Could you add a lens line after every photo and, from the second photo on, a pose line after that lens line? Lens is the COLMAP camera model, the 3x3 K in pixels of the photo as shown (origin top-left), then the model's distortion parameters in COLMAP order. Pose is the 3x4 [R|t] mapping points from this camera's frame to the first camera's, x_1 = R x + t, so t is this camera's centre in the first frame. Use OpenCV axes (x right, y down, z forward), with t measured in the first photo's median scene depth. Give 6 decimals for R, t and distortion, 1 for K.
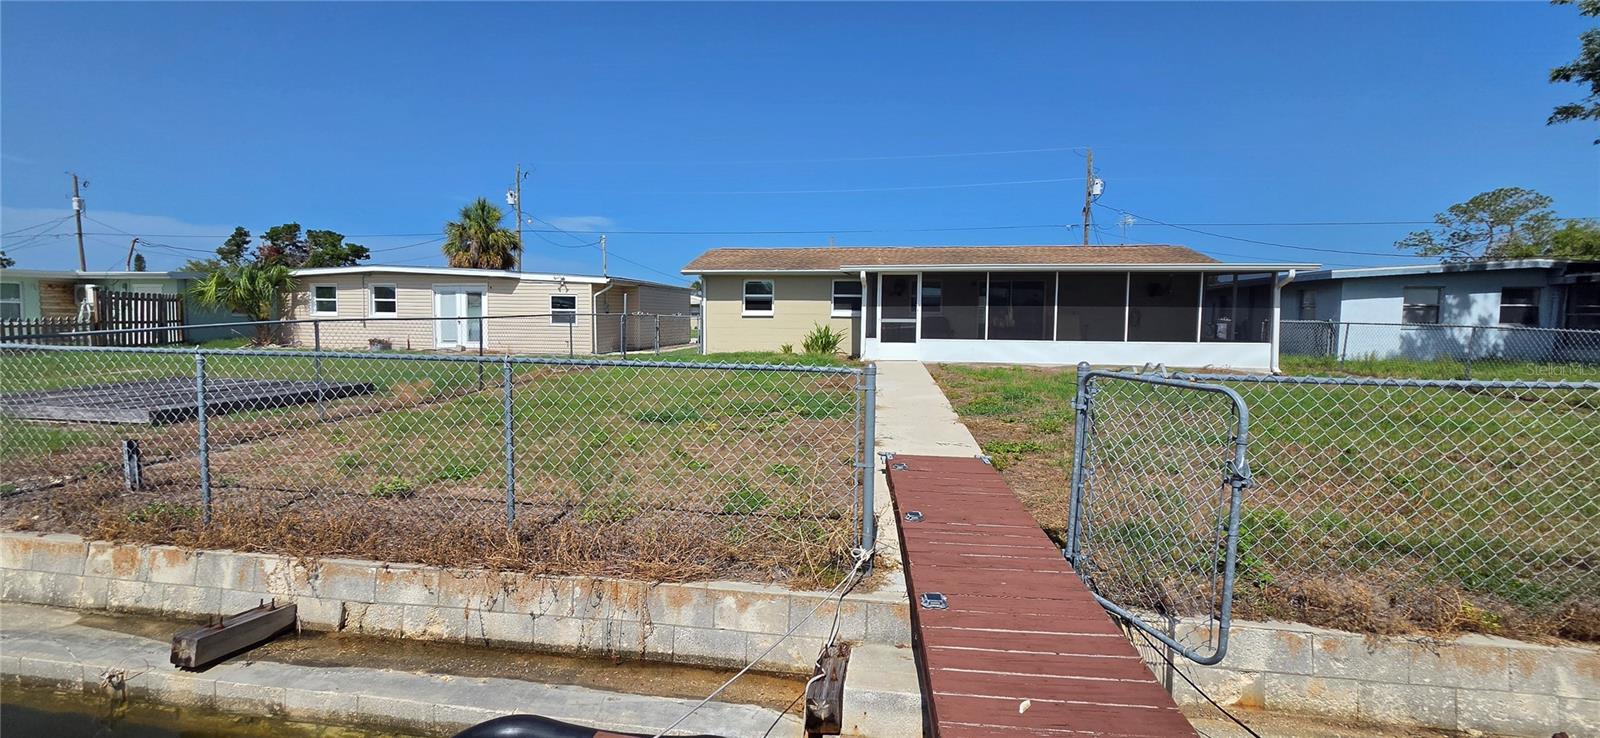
lens RADIAL K [[653.6, 0, 798.2], [0, 653.6, 368.0], [0, 0, 1]] dist [0.000113, 0.000712]
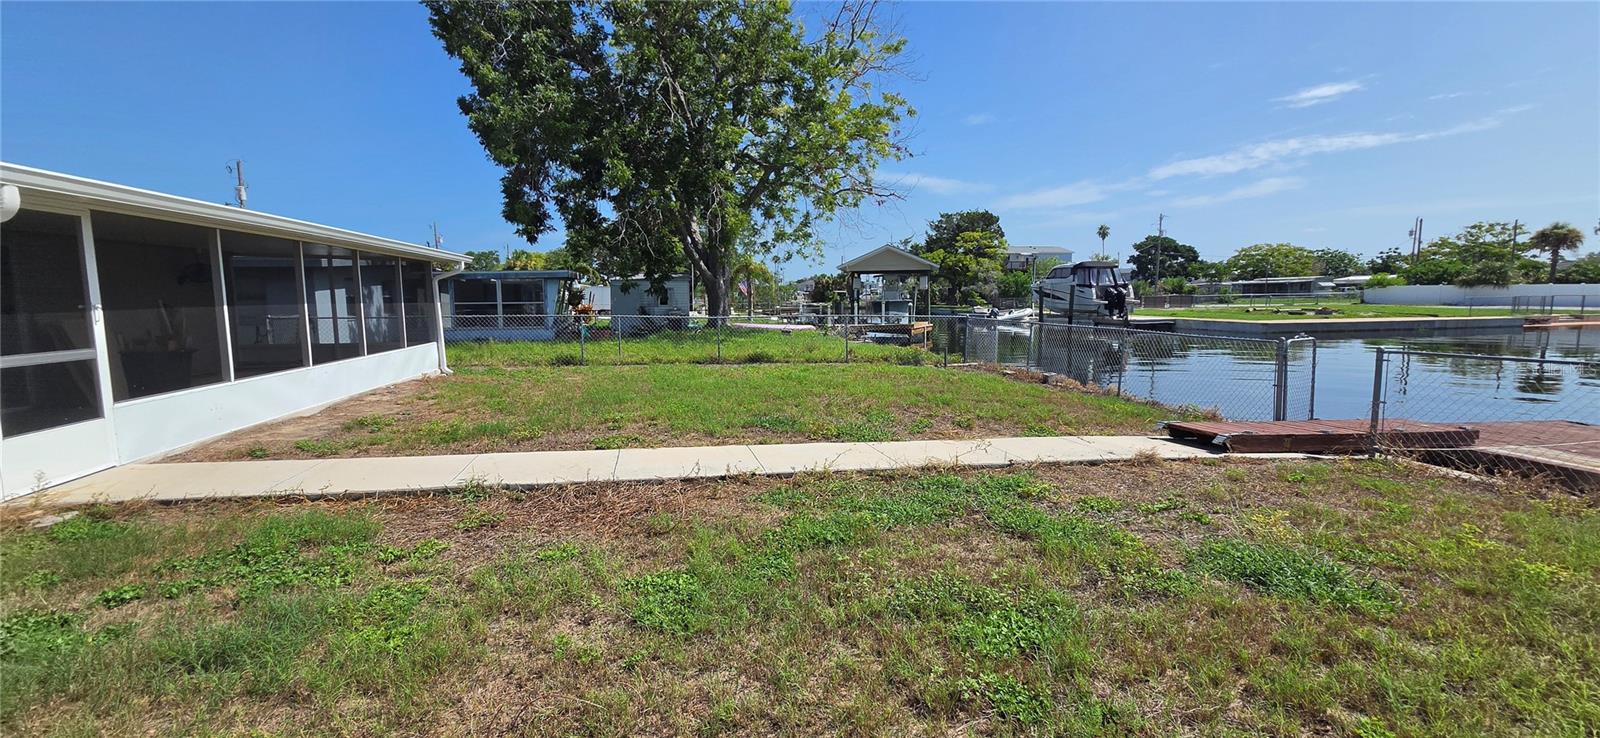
lens RADIAL K [[654.8, 0, 799.7], [0, 654.8, 363.1], [0, 0, 1]] dist [-0.000733, 0.000168]
pose [[-0.332303, -0.101034, 0.937746, -0.254169], [0.082059, 0.987379, 0.135460, -0.080752], [-0.939596, 0.121964, -0.319818, 0.743503]]
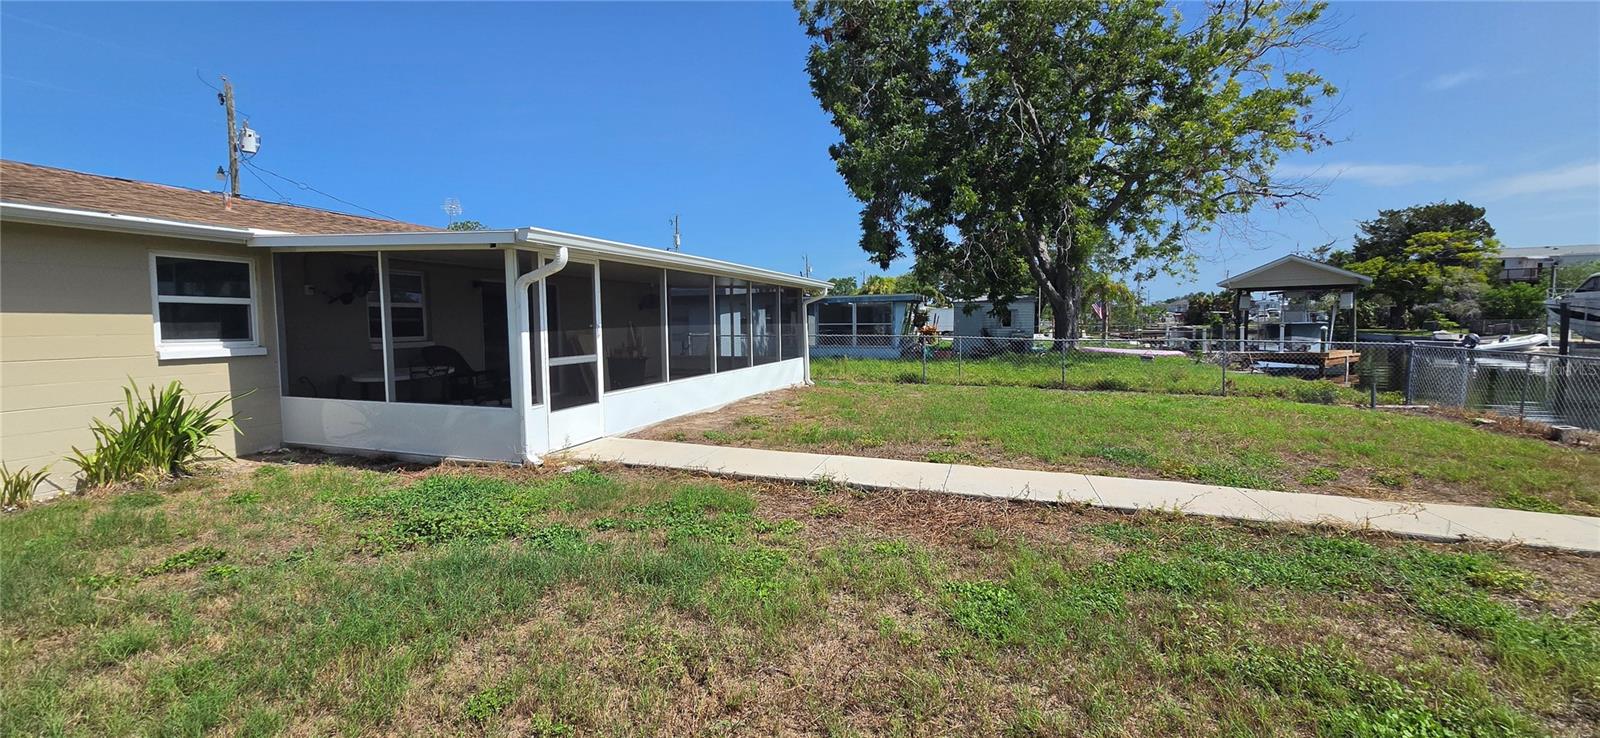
lens RADIAL K [[655.4, 0, 798.8], [0, 655.4, 362.3], [0, 0, 1]] dist [-0.004247, 0.003946]
pose [[0.173876, -0.071675, 0.982156, -0.270701], [0.089802, 0.994346, 0.056667, -0.080736], [-0.980664, 0.078346, 0.179330, 0.740889]]
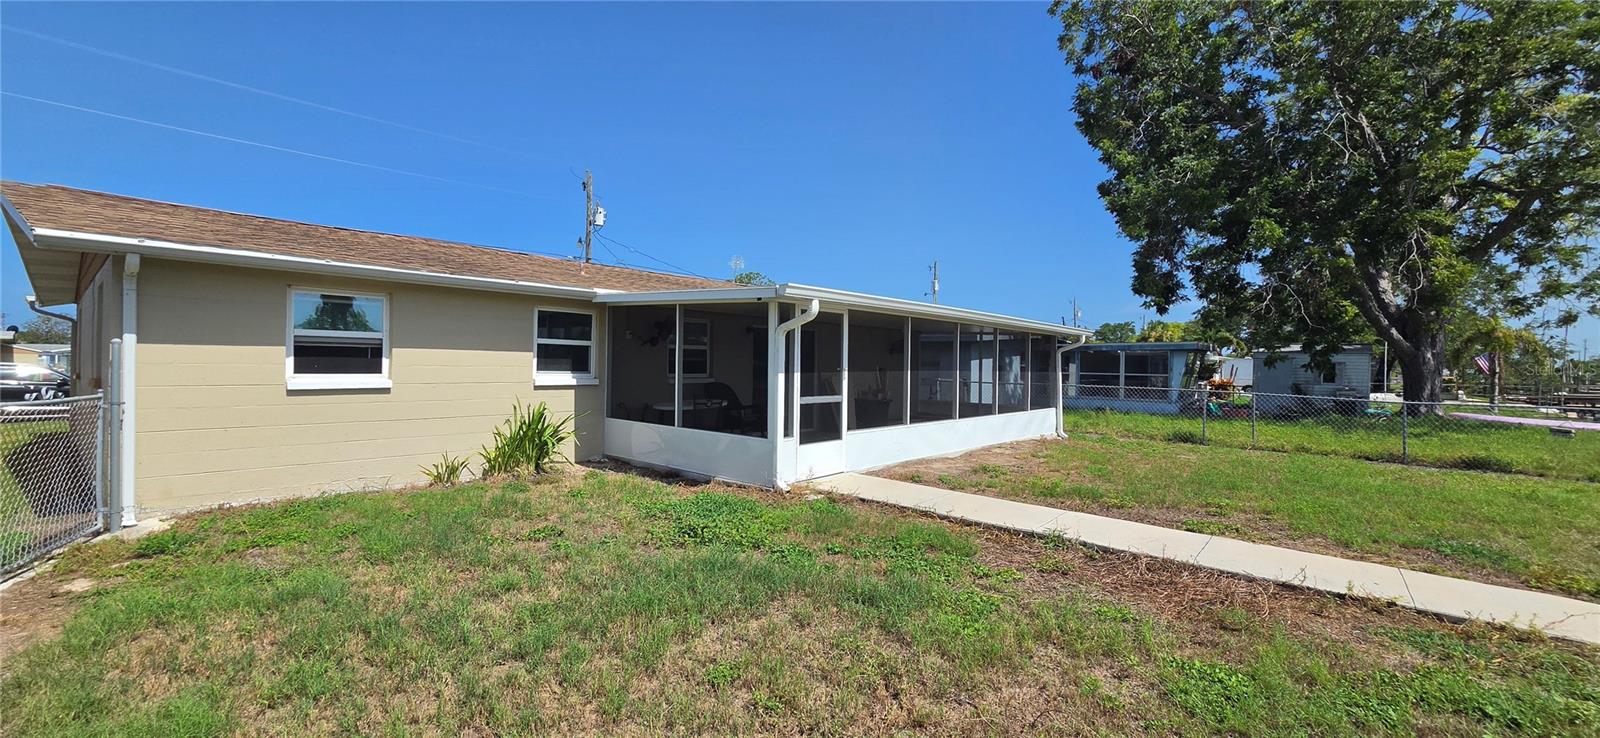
lens RADIAL K [[653.6, 0, 798.2], [0, 653.6, 368.0], [0, 0, 1]] dist [0.000113, 0.000712]
pose [[0.534349, -0.004426, 0.845252, -0.287383], [0.055709, 0.997996, -0.029992, -0.080808], [-0.843426, 0.063115, 0.533525, 0.719824]]
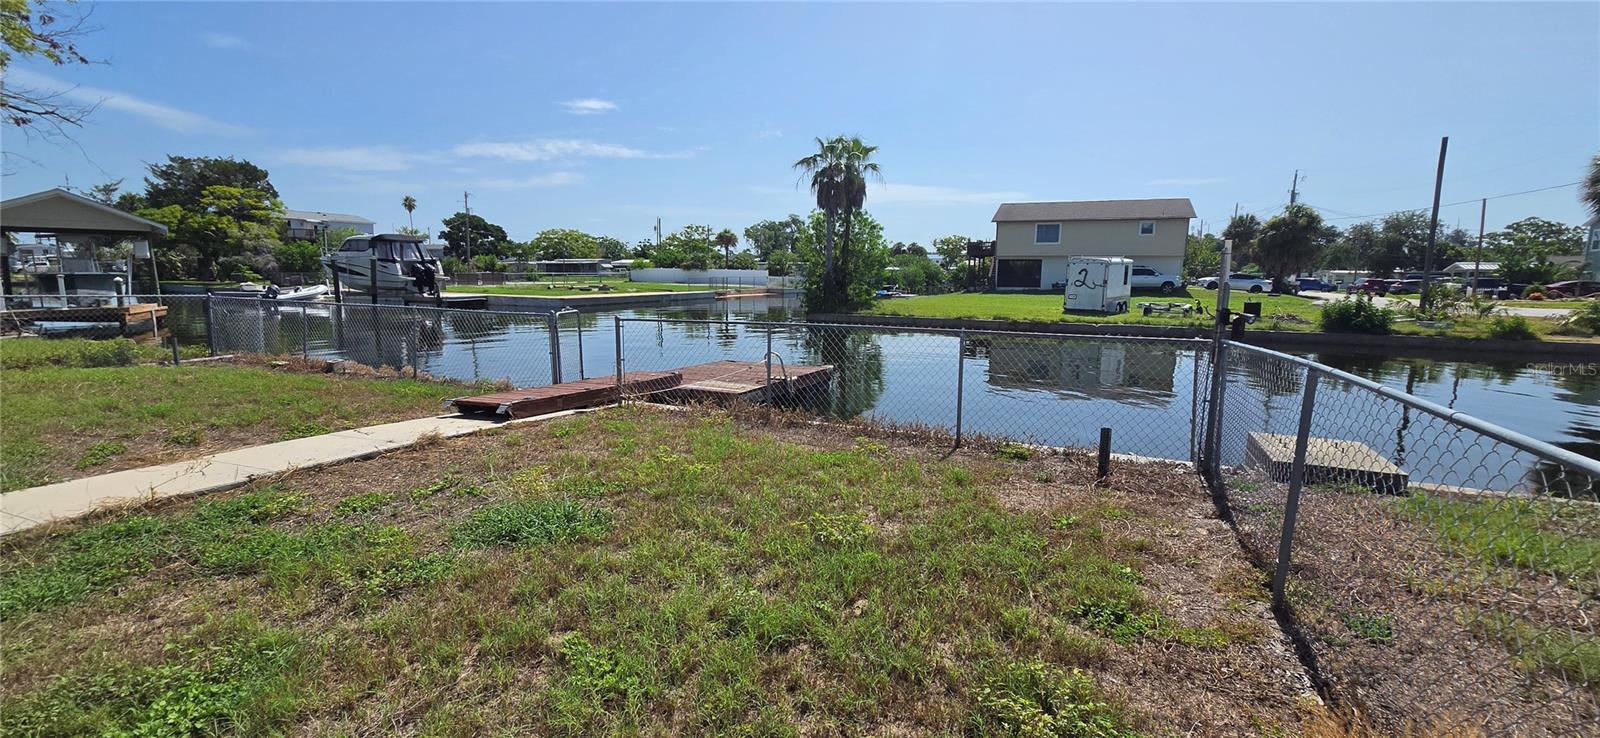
lens RADIAL K [[654.4, 0, 800.1], [0, 654.4, 359.7], [0, 0, 1]] dist [0.000610, 0.000057]
pose [[-0.961766, -0.054002, 0.268495, -0.266719], [0.003275, 0.978029, 0.208441, -0.077907], [-0.273852, 0.201351, -0.940459, 0.717313]]
